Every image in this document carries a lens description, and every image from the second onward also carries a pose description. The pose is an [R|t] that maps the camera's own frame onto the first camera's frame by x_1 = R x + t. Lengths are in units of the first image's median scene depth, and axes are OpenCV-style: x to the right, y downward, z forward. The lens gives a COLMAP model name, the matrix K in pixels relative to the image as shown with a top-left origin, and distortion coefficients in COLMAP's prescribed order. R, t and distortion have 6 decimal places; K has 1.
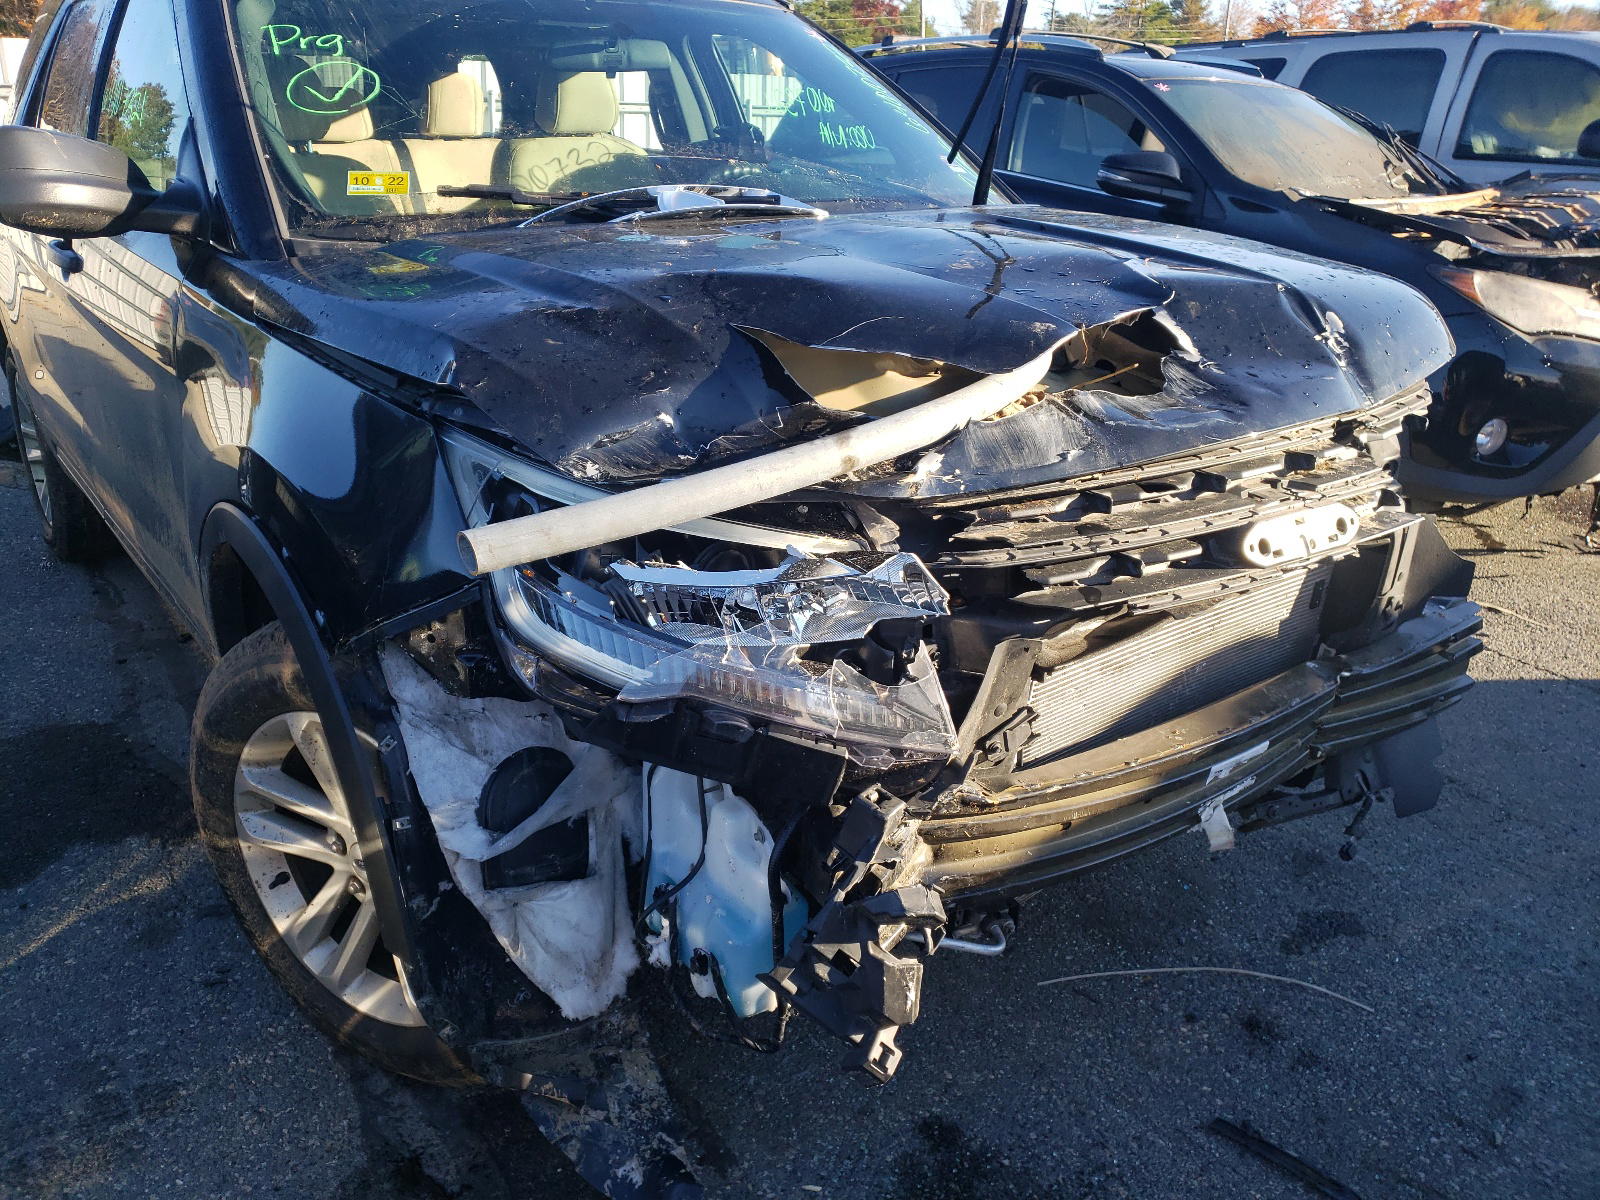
lens RADIAL K [[1225.1, 0, 803.1], [0, 1225.1, 590.9], [0, 0, 1]] dist [0.032697, -0.024288]
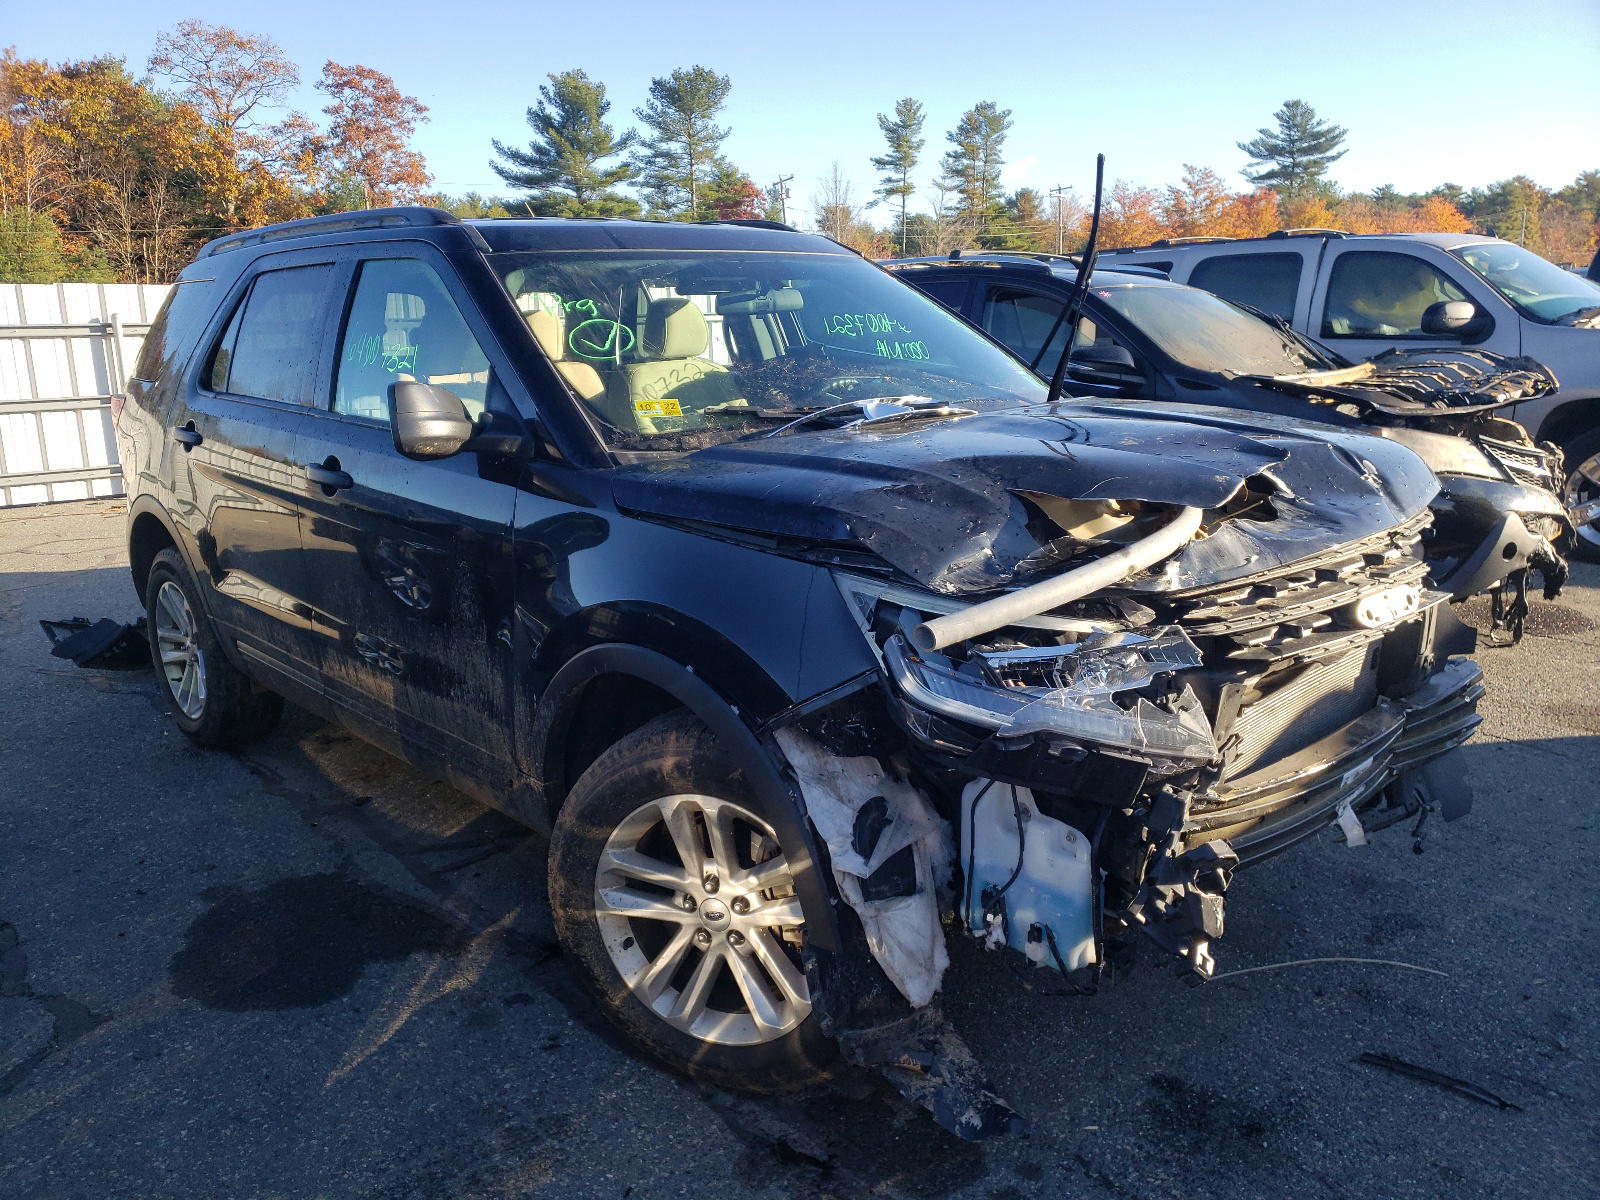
lens RADIAL K [[1258.6, 0, 798.3], [0, 1258.6, 596.2], [0, 0, 1]] dist [0.024866, -0.007869]
pose [[0.991423, -0.064830, 0.113479, -0.416480], [0.080349, 0.987166, -0.138013, 0.084189], [-0.103075, 0.145947, 0.983908, -0.378003]]
